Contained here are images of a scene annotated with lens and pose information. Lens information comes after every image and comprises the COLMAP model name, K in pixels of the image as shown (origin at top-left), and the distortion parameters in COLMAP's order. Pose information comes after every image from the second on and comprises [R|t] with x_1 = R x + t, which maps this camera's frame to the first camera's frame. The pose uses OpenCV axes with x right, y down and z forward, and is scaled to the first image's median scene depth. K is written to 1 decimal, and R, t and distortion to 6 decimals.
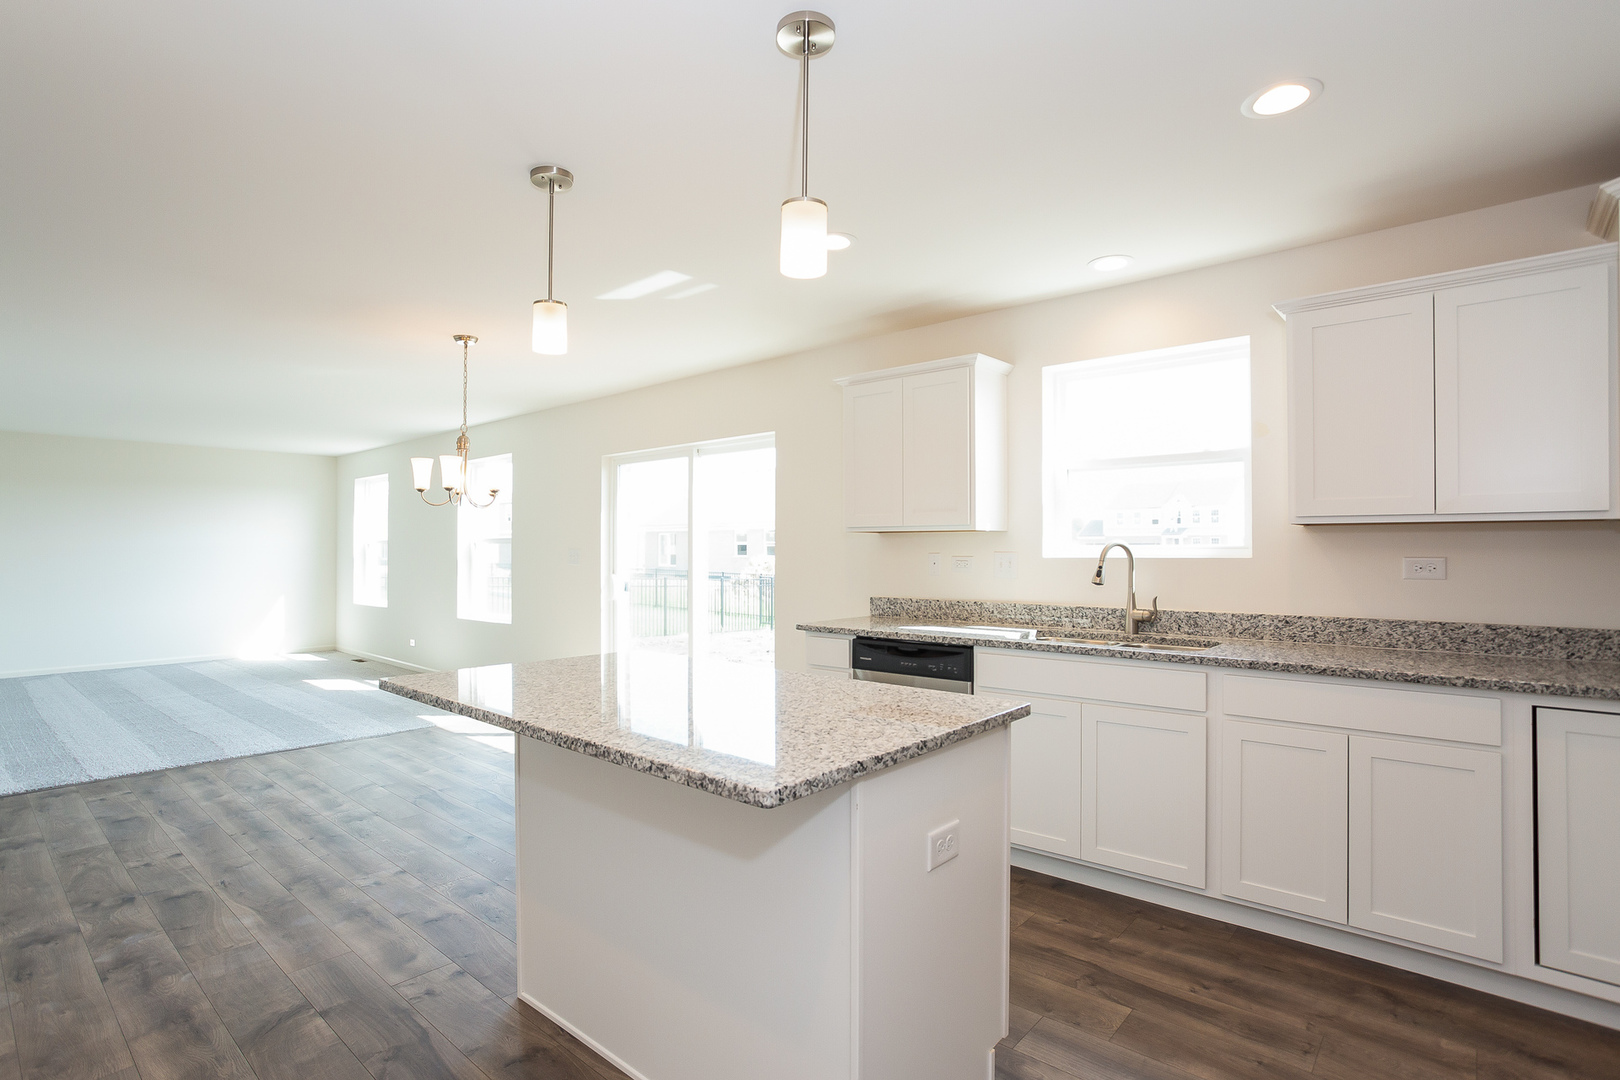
lens RADIAL K [[786.5, 0, 803.3], [0, 786.5, 541.8], [0, 0, 1]] dist [-0.023400, 0.004724]
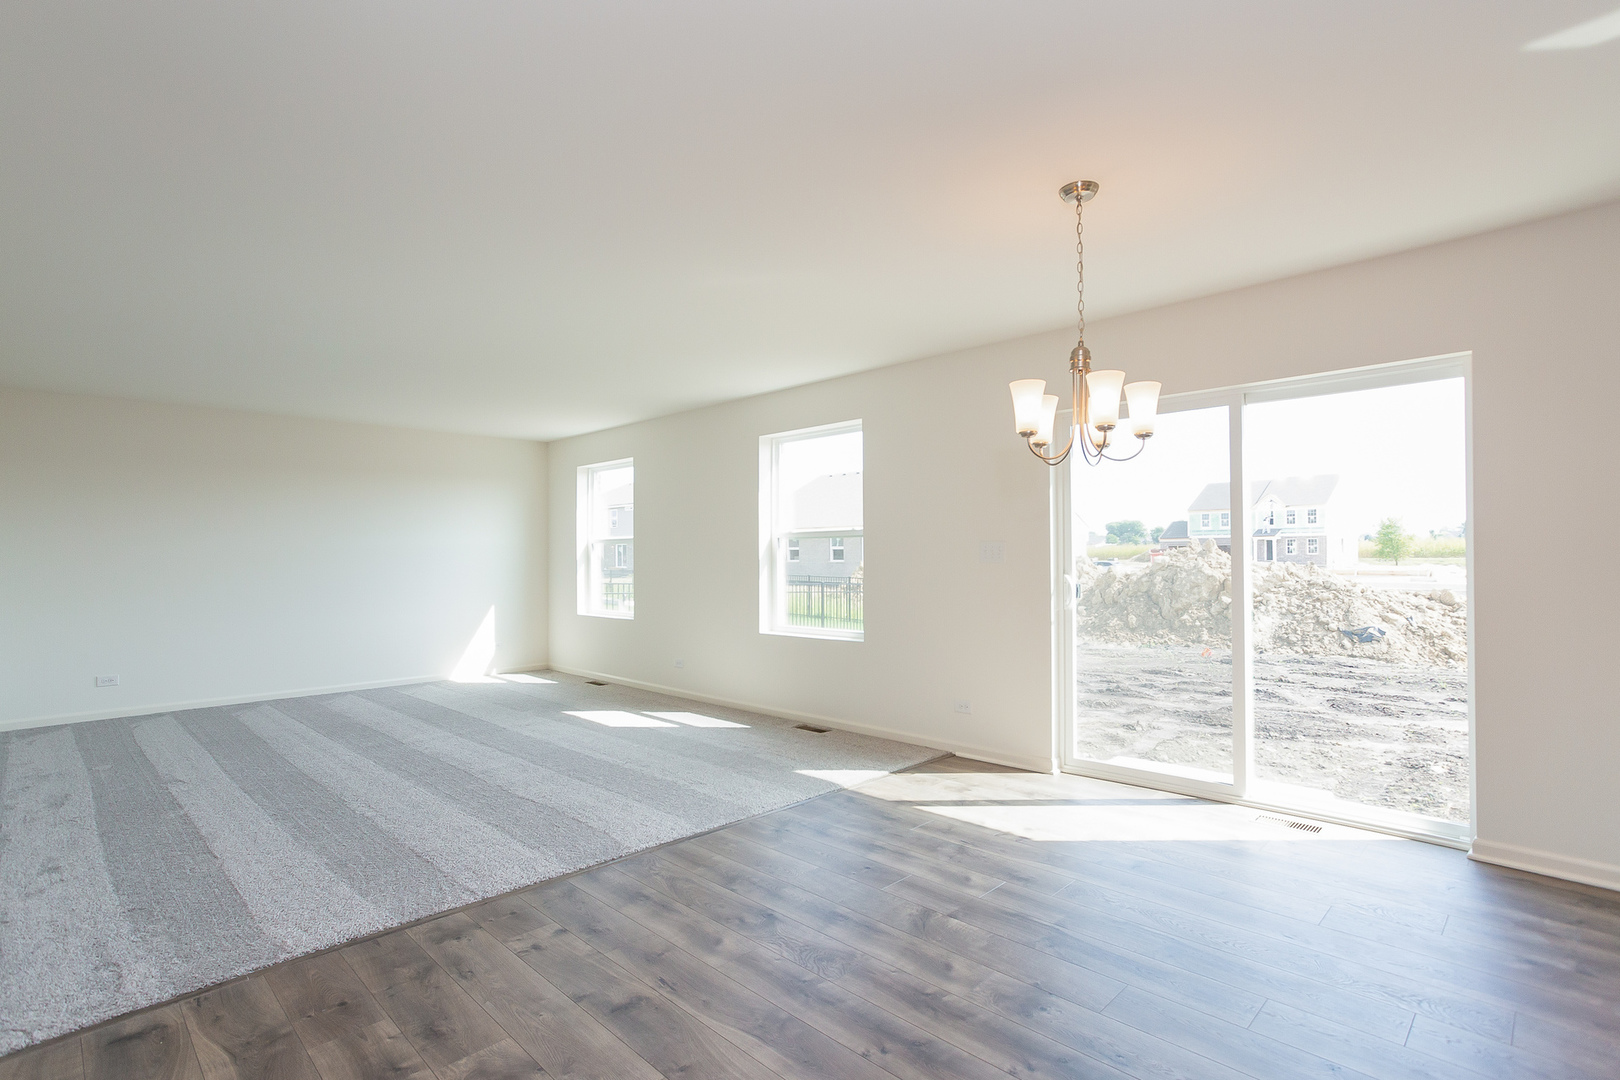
lens RADIAL K [[786.5, 0, 818.7], [0, 786.5, 544.4], [0, 0, 1]] dist [-0.023400, 0.004724]
pose [[0.998514, -0.007789, -0.053932, -0.524627], [0.007575, 0.999963, -0.004171, 0.017578], [0.053963, 0.003757, 0.998536, 0.323190]]
